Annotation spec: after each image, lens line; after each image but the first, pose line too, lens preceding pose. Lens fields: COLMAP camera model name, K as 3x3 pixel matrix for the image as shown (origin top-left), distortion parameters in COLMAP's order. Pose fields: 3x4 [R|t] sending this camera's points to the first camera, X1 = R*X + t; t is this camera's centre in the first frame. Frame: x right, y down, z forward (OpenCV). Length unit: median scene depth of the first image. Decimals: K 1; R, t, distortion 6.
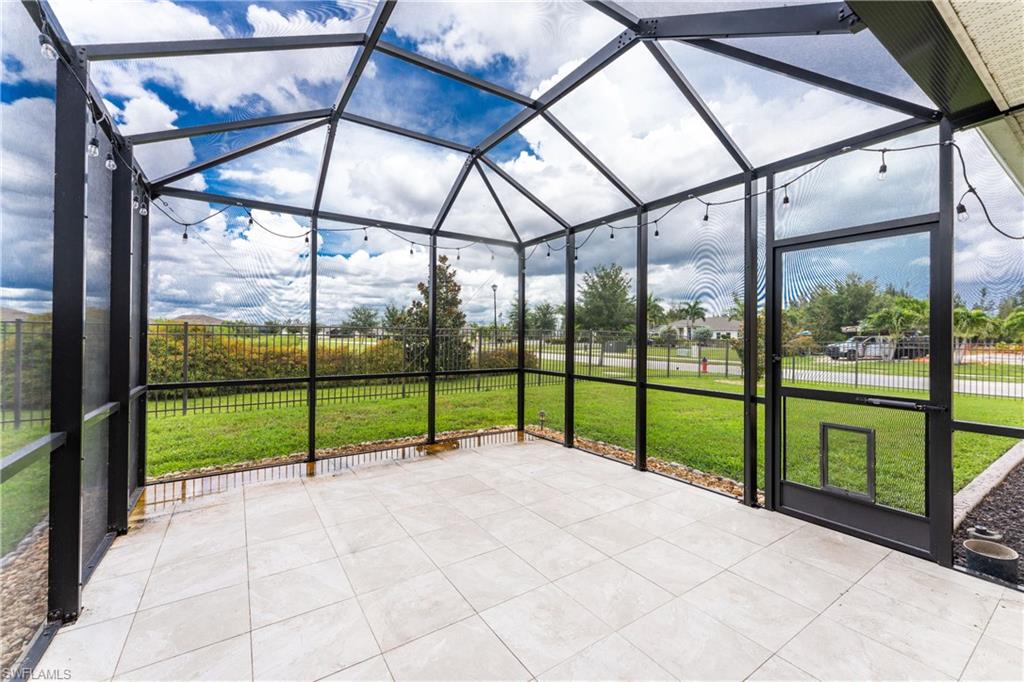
lens RADIAL K [[420.4, 0, 509.3], [0, 420.4, 335.5], [0, 0, 1]] dist [0.001953, -0.000386]
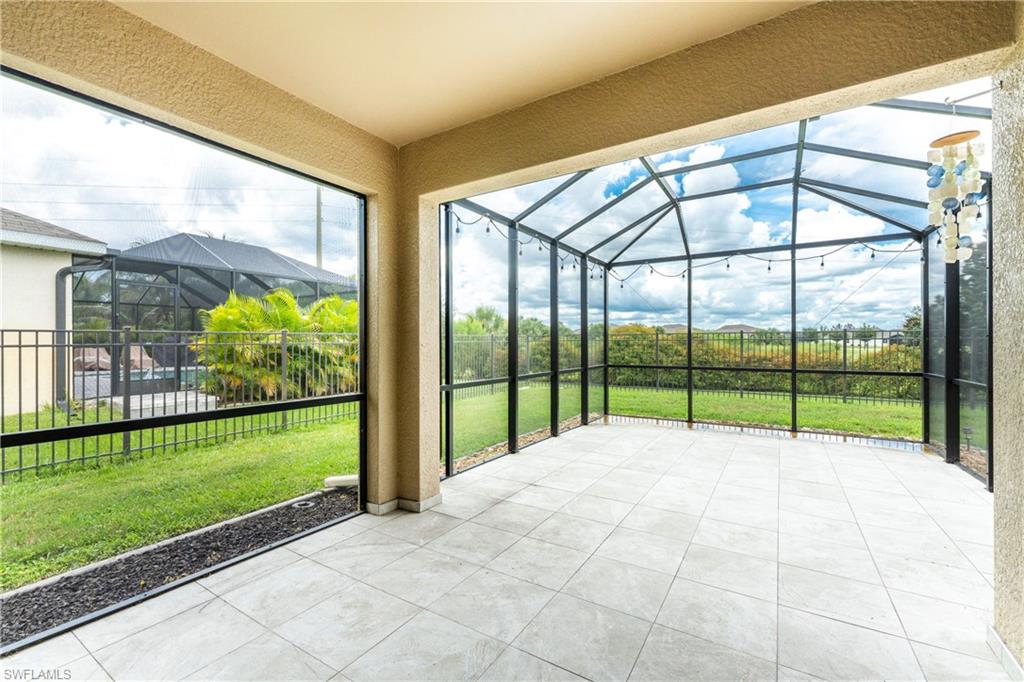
lens RADIAL K [[420.4, 0, 489.8], [0, 420.4, 342.2], [0, 0, 1]] dist [0.001953, -0.000386]
pose [[0.377123, -0.006667, -0.926139, 0.791730], [0.003084, 0.999978, -0.005942, 0.025994], [0.926158, -0.000615, 0.377135, -0.276037]]
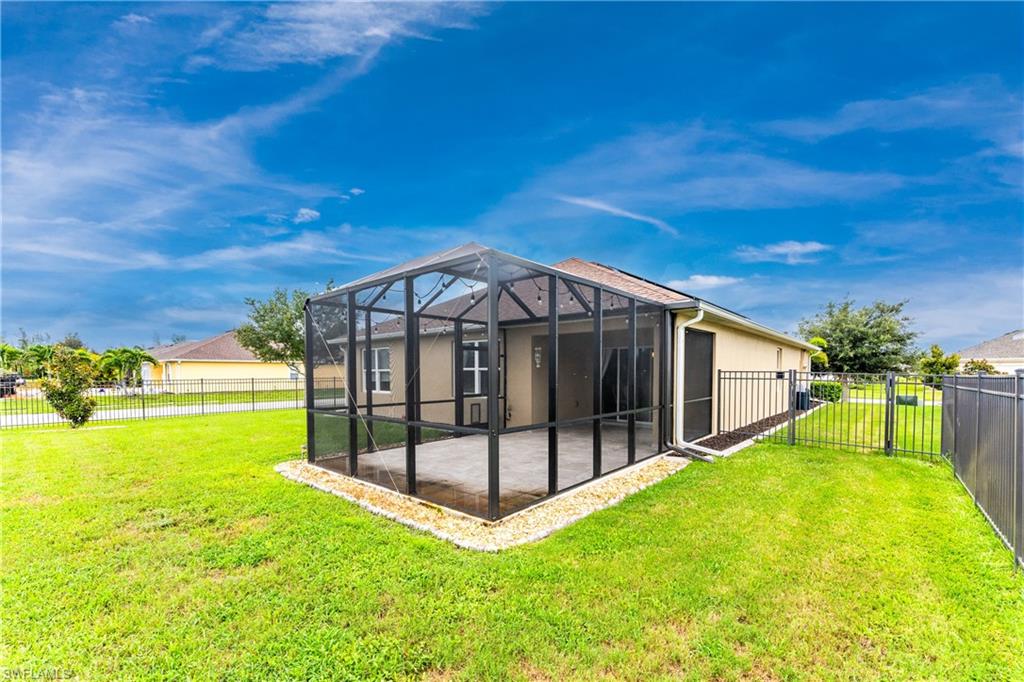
lens RADIAL K [[420.4, 0, 486.9], [0, 420.4, 384.9], [0, 0, 1]] dist [0.001953, -0.000386]
pose [[-0.238217, -0.029931, 0.970751, -1.902101], [0.003586, 0.999491, 0.031697, -0.033340], [-0.971205, 0.011032, -0.237988, 1.299553]]
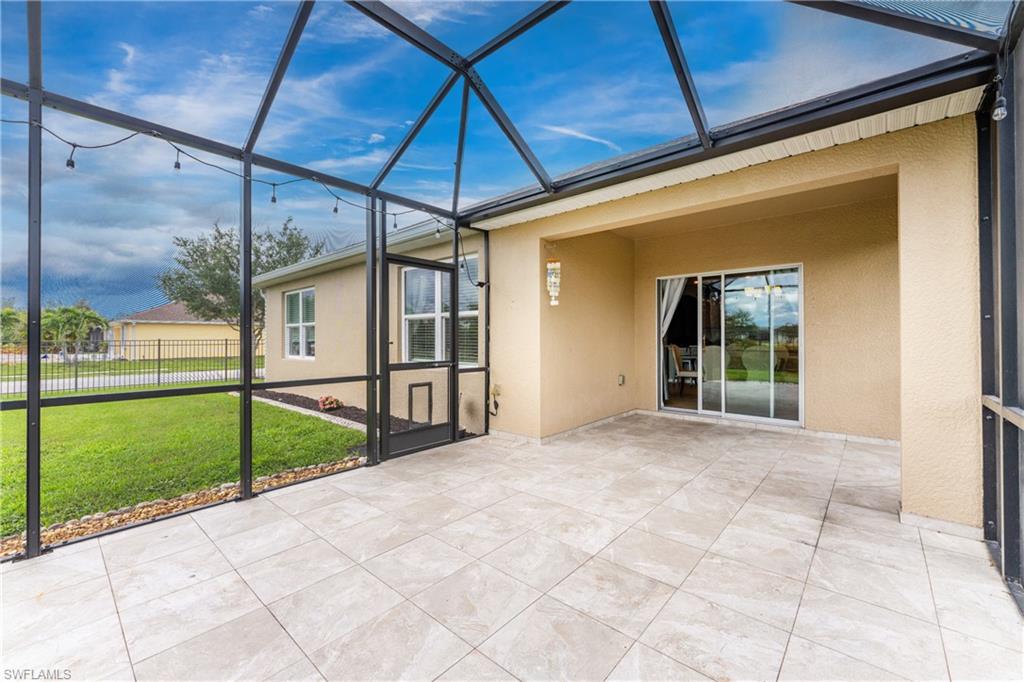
lens RADIAL K [[420.4, 0, 509.9], [0, 420.4, 335.9], [0, 0, 1]] dist [0.001953, -0.000386]
pose [[-0.272225, 0.004169, 0.962225, -0.613541], [0.002436, 0.999990, -0.003644, 0.032676], [-0.962231, 0.001352, -0.272233, 0.836201]]
